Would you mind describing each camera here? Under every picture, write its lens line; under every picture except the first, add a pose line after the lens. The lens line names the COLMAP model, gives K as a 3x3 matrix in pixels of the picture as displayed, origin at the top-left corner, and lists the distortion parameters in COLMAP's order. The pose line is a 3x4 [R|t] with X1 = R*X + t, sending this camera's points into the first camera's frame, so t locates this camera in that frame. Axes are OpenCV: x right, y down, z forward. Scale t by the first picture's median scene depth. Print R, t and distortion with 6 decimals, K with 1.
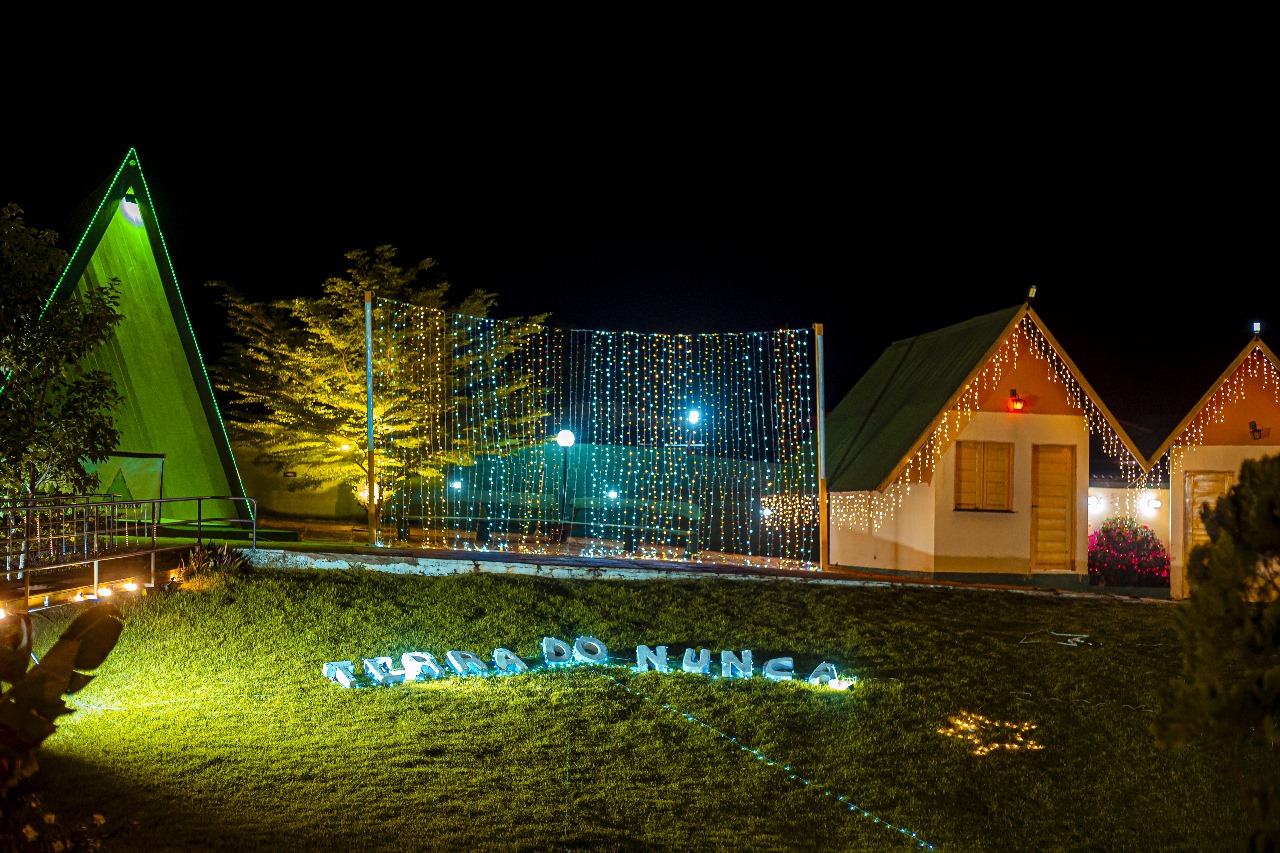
lens RADIAL K [[1848.8, 0, 640.0], [0, 1848.8, 426.5], [0, 0, 1]] dist [-0.110155, -0.007387]
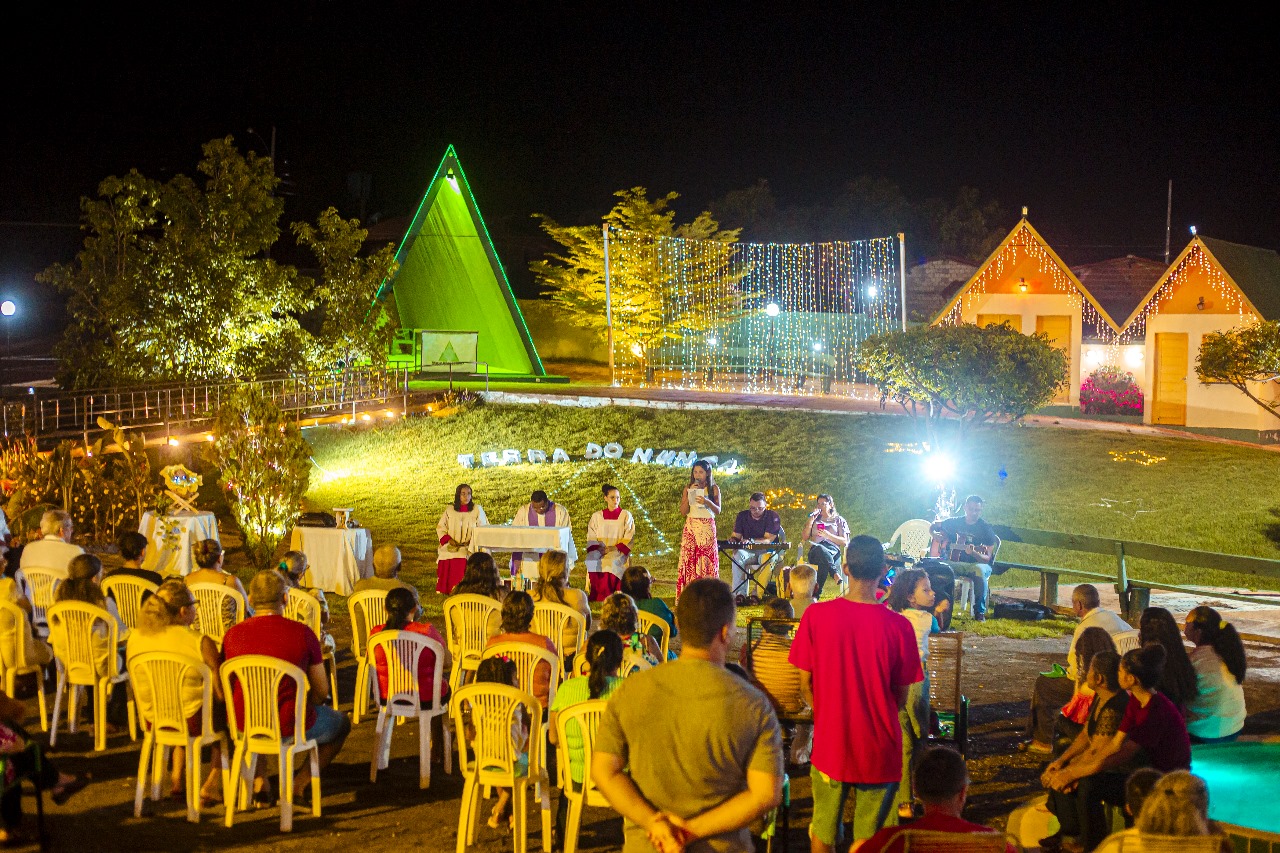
lens RADIAL K [[1848.8, 0, 640.0], [0, 1848.8, 426.5], [0, 0, 1]] dist [-0.110155, -0.007387]
pose [[0.926098, 0.008395, -0.377189, 0.475719], [0.030128, 0.994914, 0.096115, -0.052134], [0.376078, -0.100376, 0.921135, -0.453976]]
